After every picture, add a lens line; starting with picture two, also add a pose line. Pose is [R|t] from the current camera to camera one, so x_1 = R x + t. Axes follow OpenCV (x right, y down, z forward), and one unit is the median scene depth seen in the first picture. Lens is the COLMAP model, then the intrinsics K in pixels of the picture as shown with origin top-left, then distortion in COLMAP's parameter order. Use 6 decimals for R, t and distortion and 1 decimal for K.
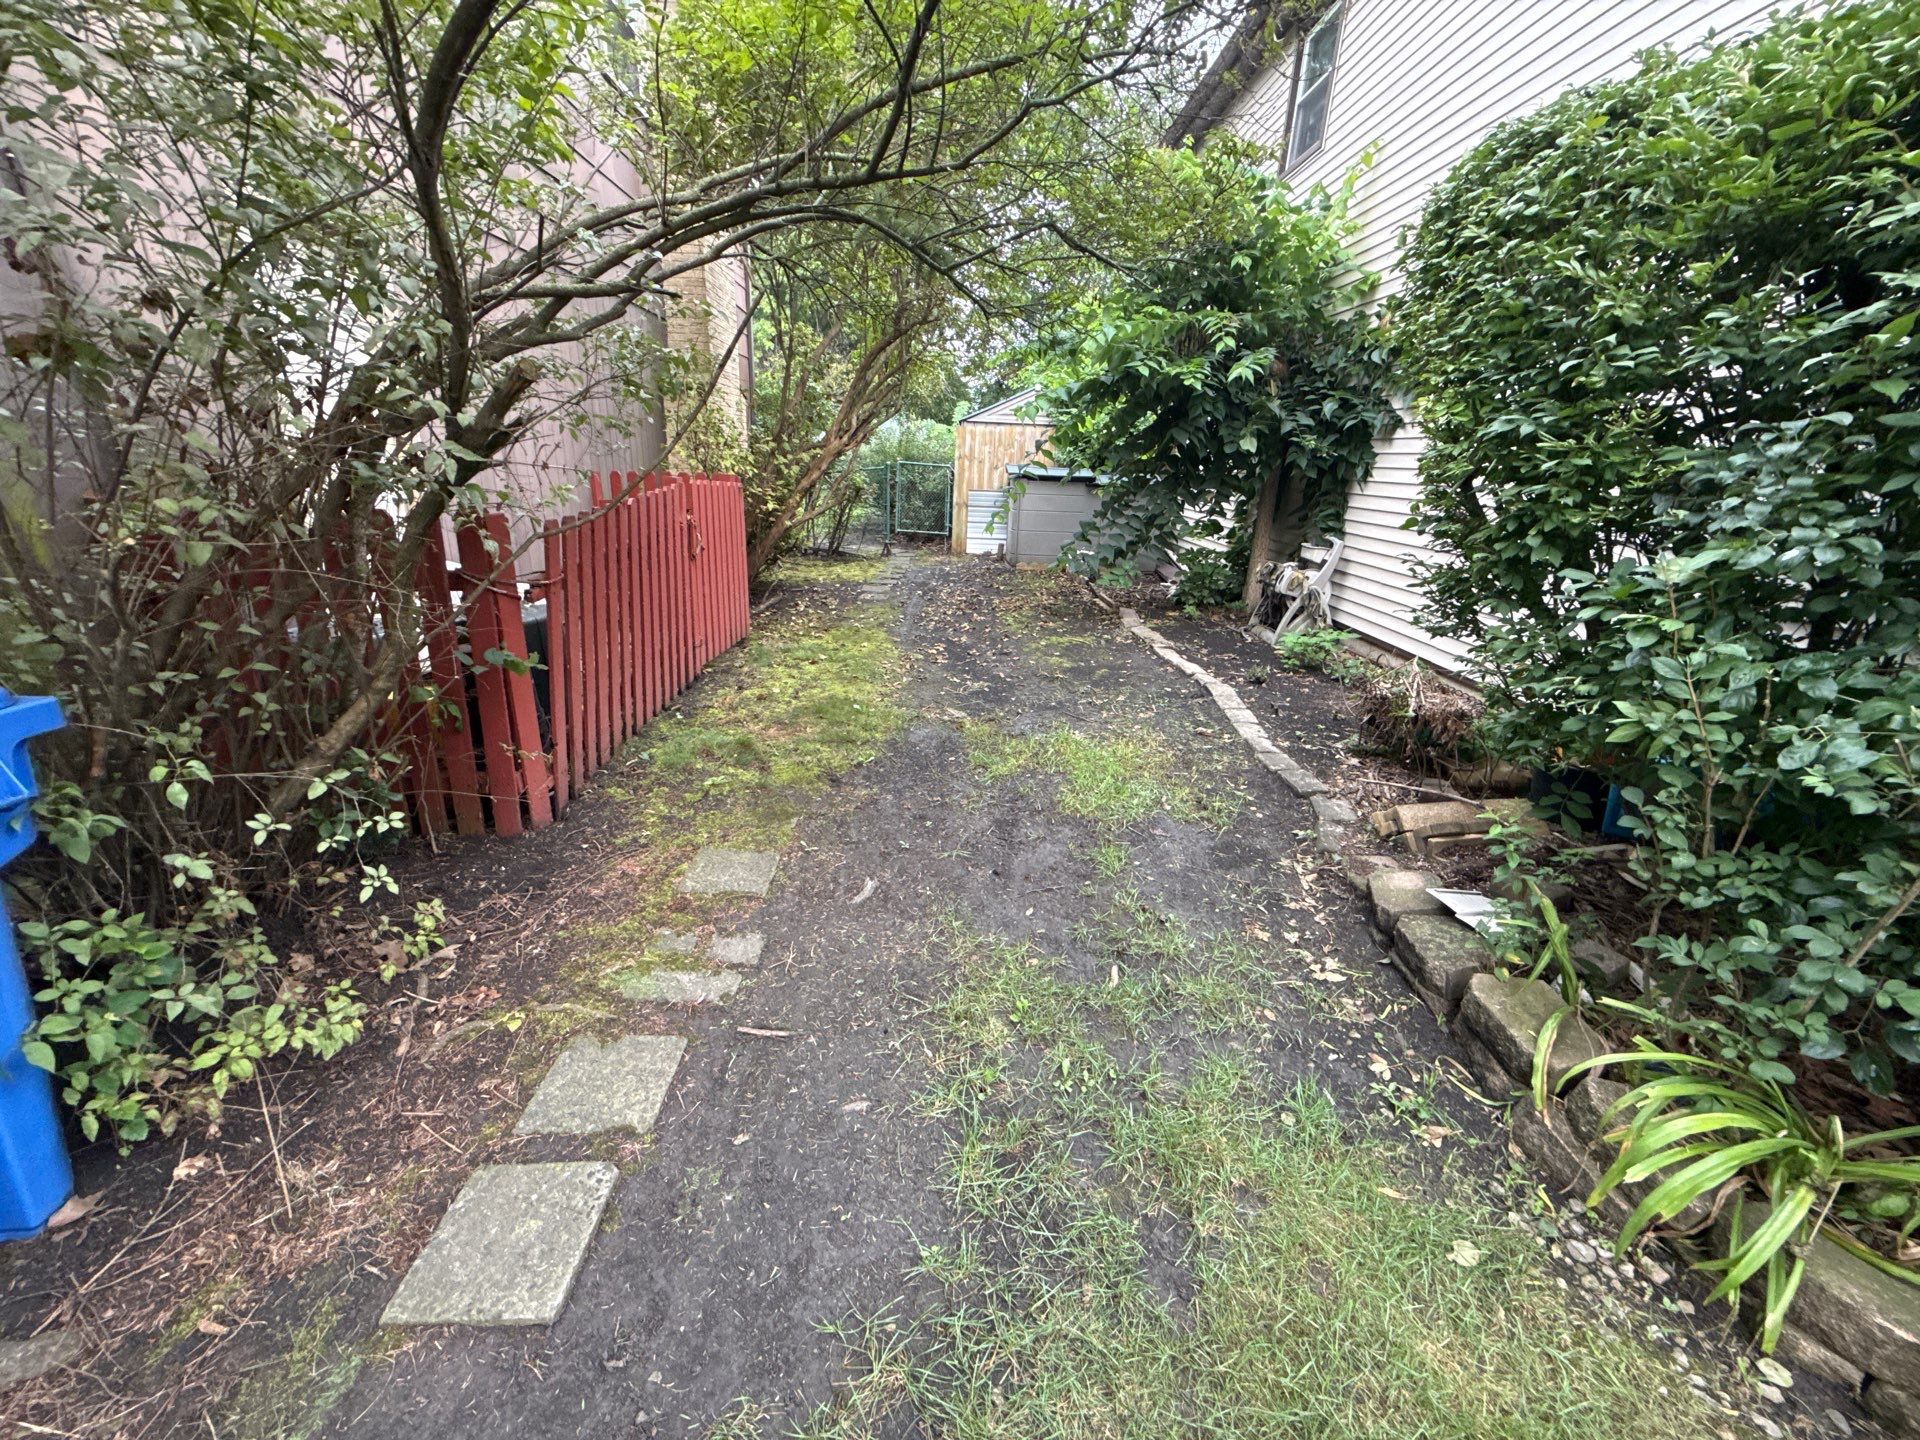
lens RADIAL K [[762.0, 0, 963.8], [0, 762.0, 715.7], [0, 0, 1]] dist [-0.000042, 0.000045]
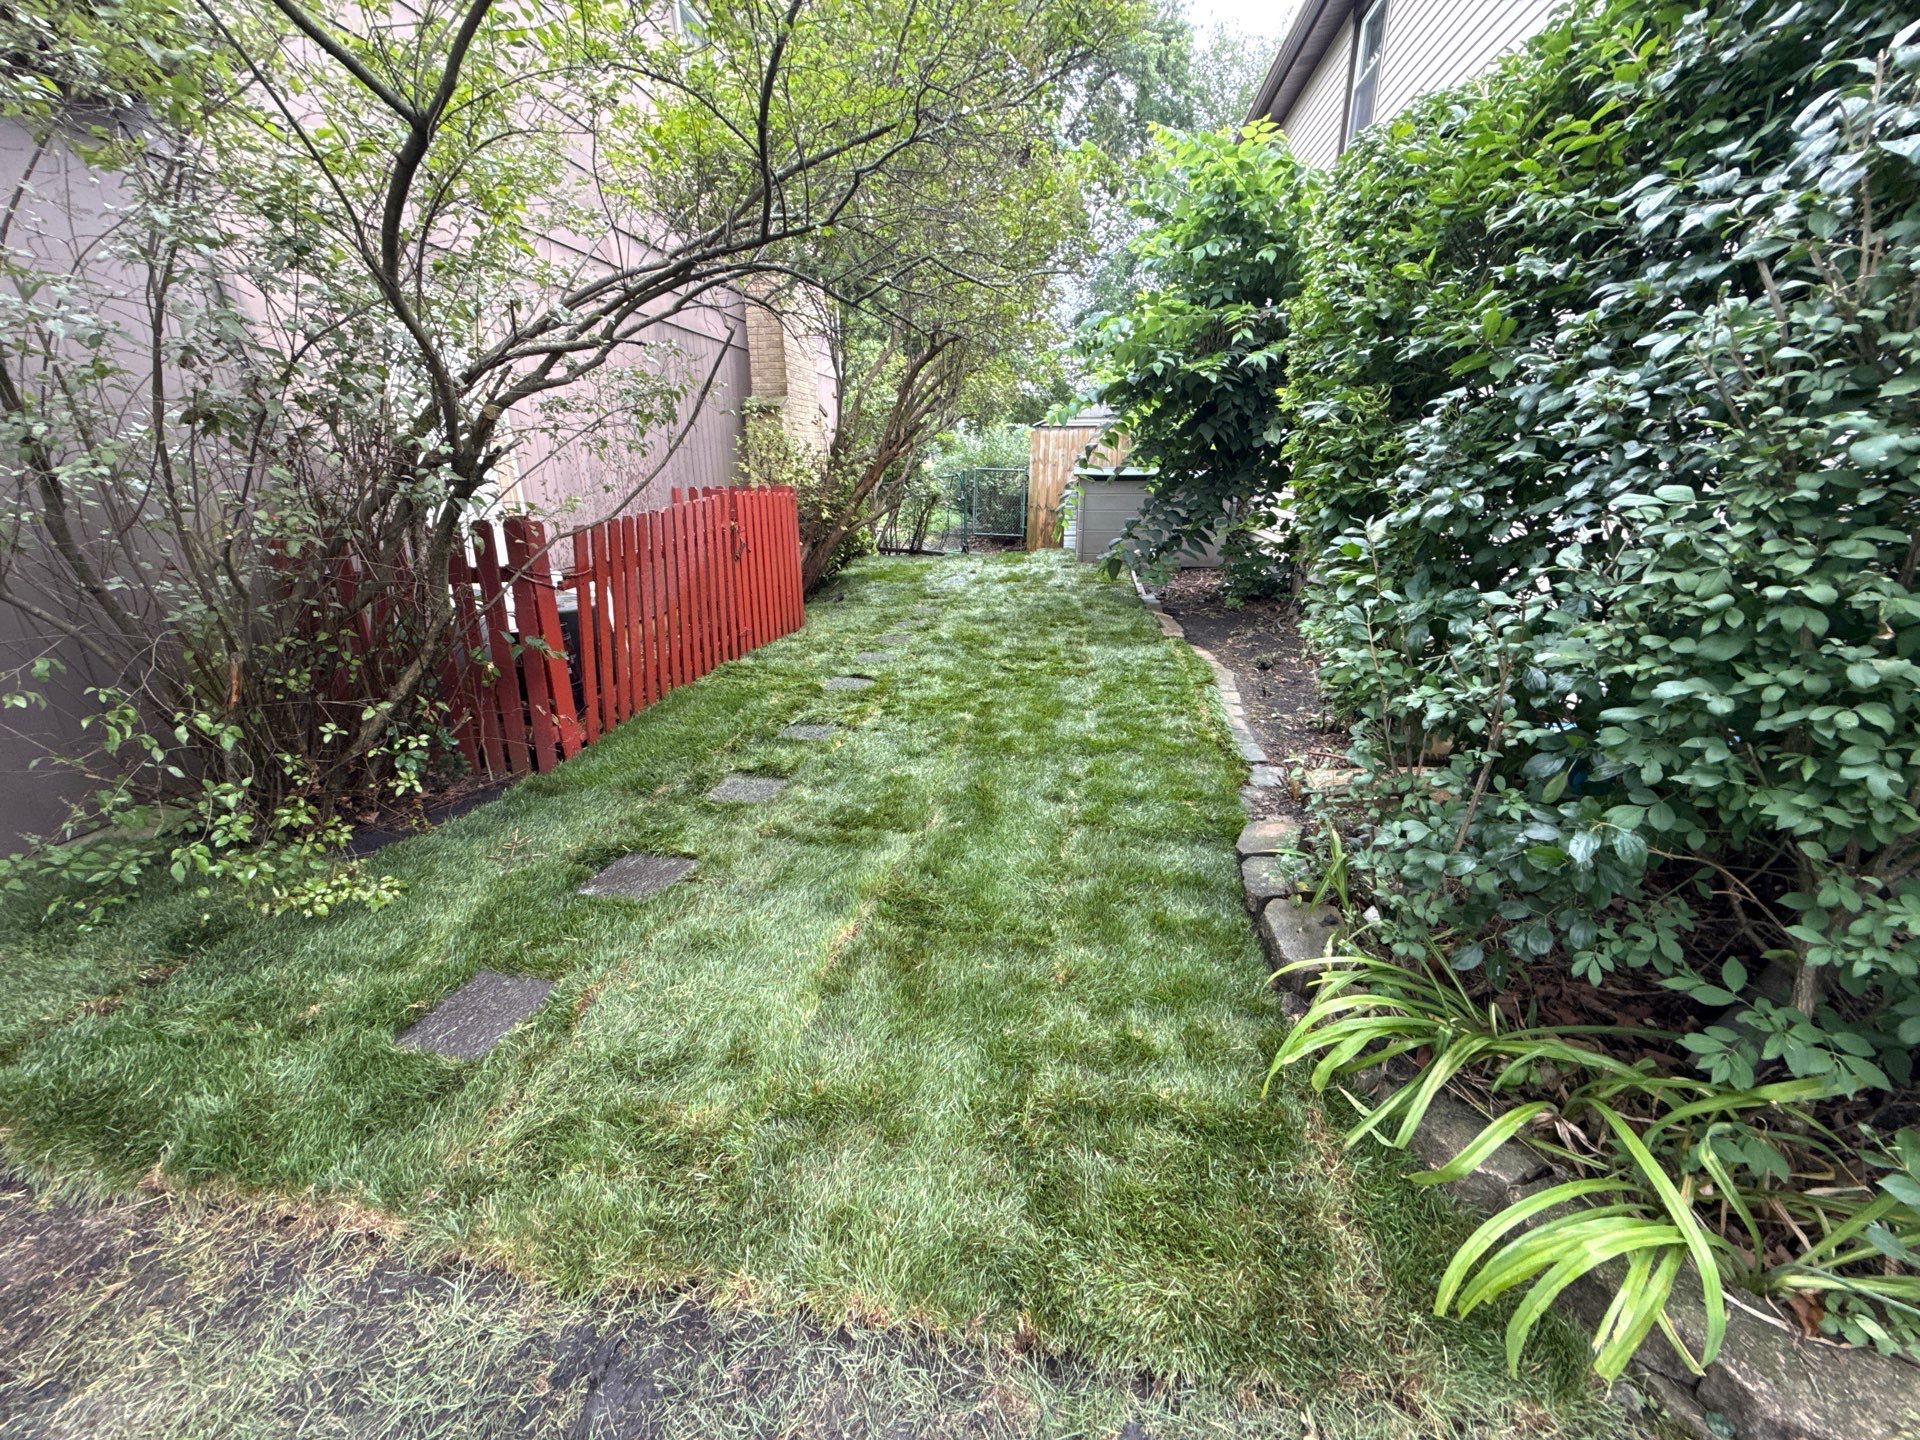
lens RADIAL K [[757.8, 0, 958.1], [0, 757.8, 716.3], [0, 0, 1]] dist [-0.001031, -0.000305]
pose [[0.985501, 0.009322, -0.169415, 0.397895], [-0.010662, 0.999919, -0.006997, 0.083626], [0.169336, 0.008702, 0.985520, -0.169634]]
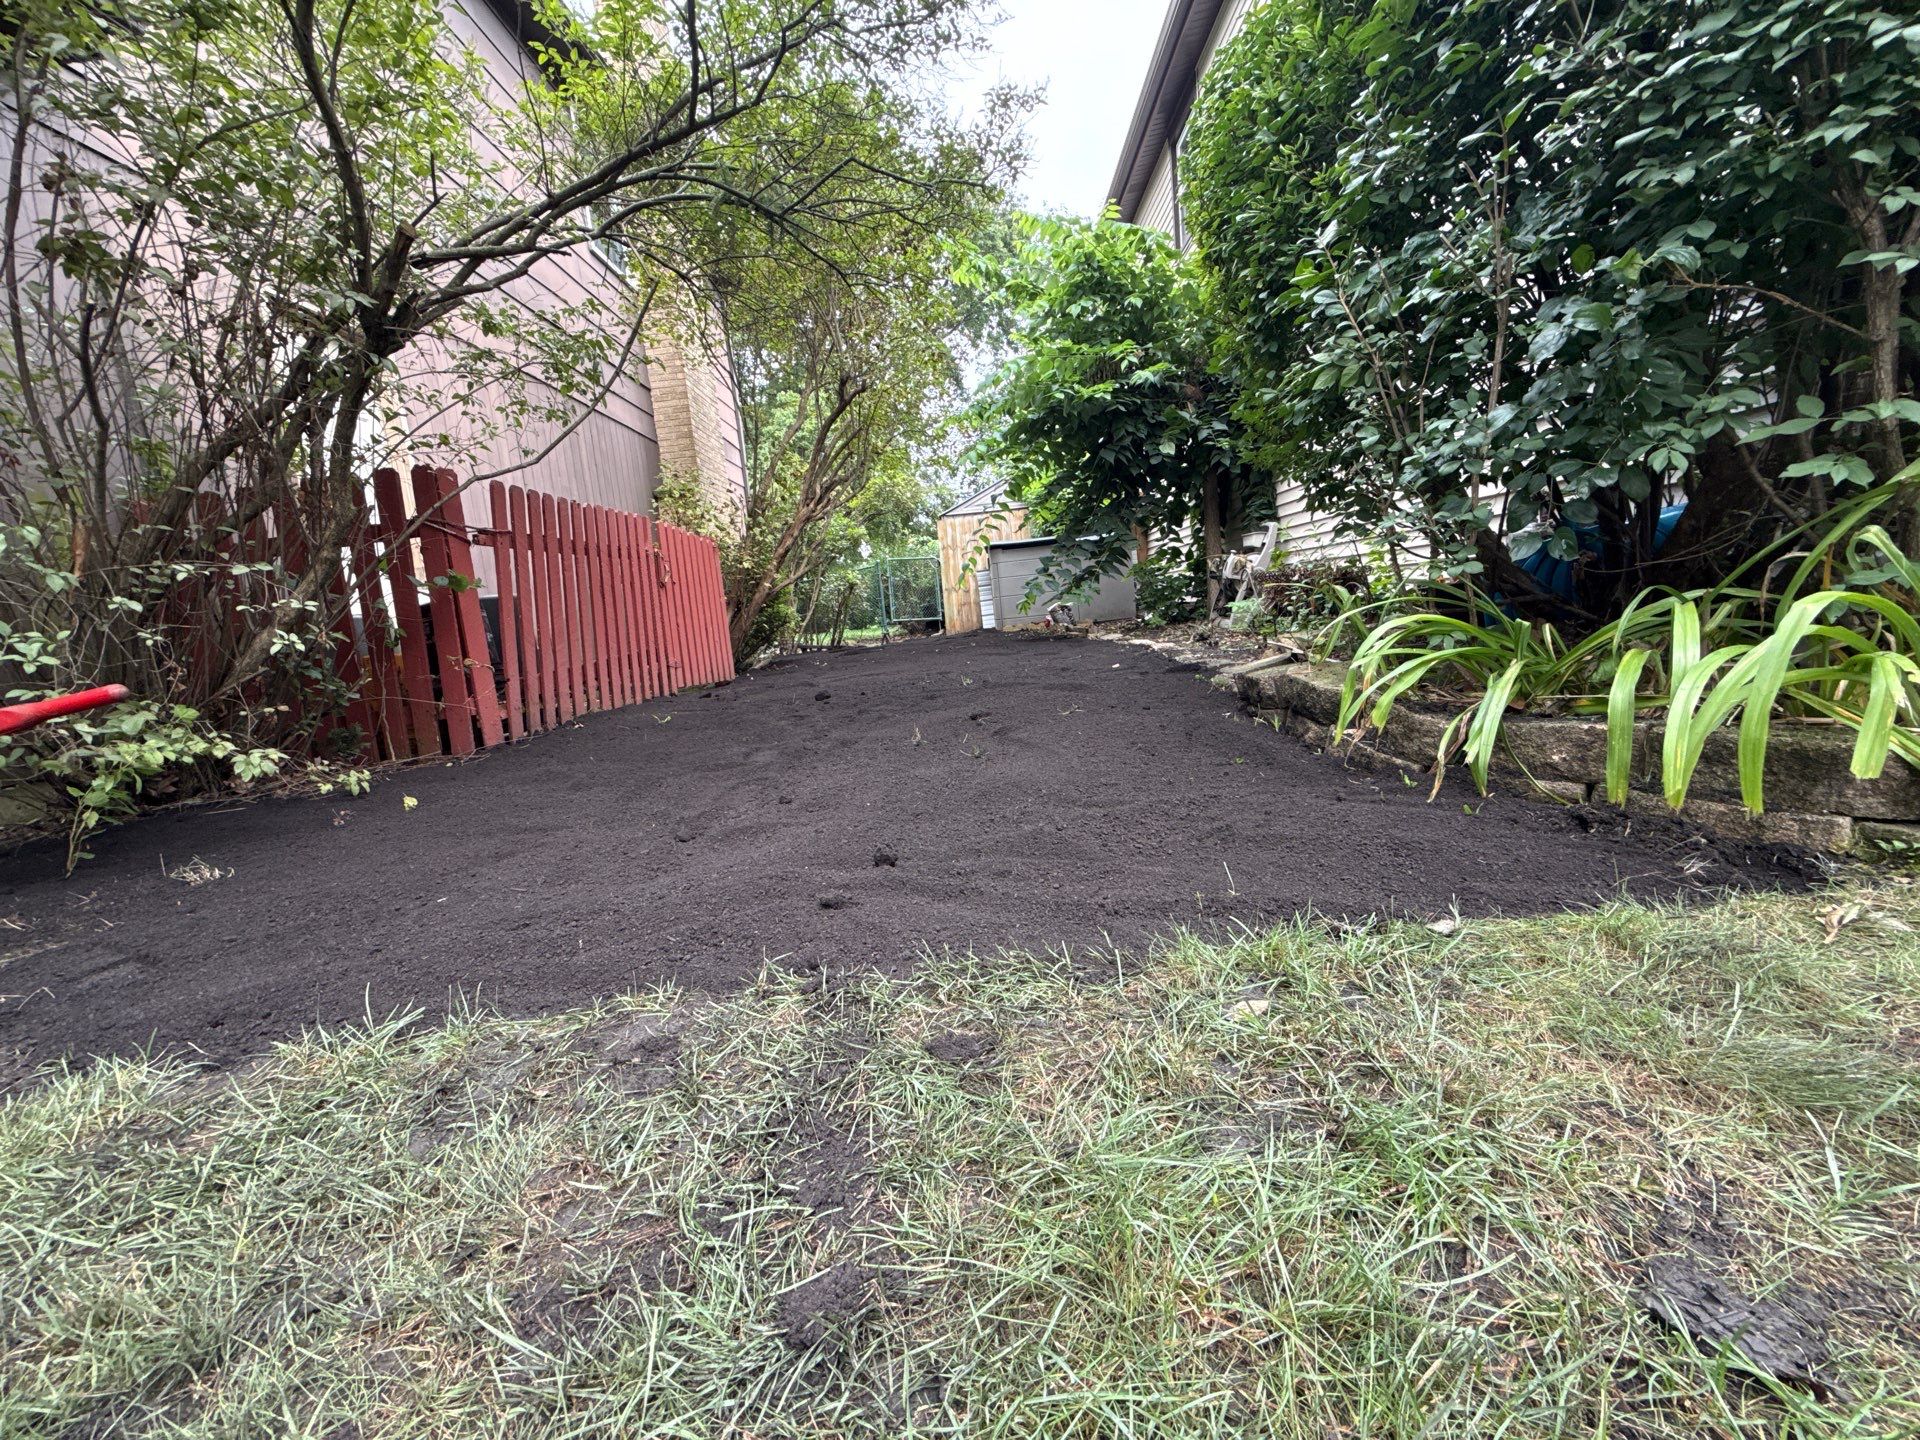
lens RADIAL K [[756.9, 0, 958.5], [0, 756.9, 716.5], [0, 0, 1]] dist [-0.001209, -0.000355]
pose [[0.990442, -0.126002, -0.056108, 0.261172], [0.113464, 0.975596, -0.187985, 0.551256], [0.078425, 0.179822, 0.980568, -0.044803]]
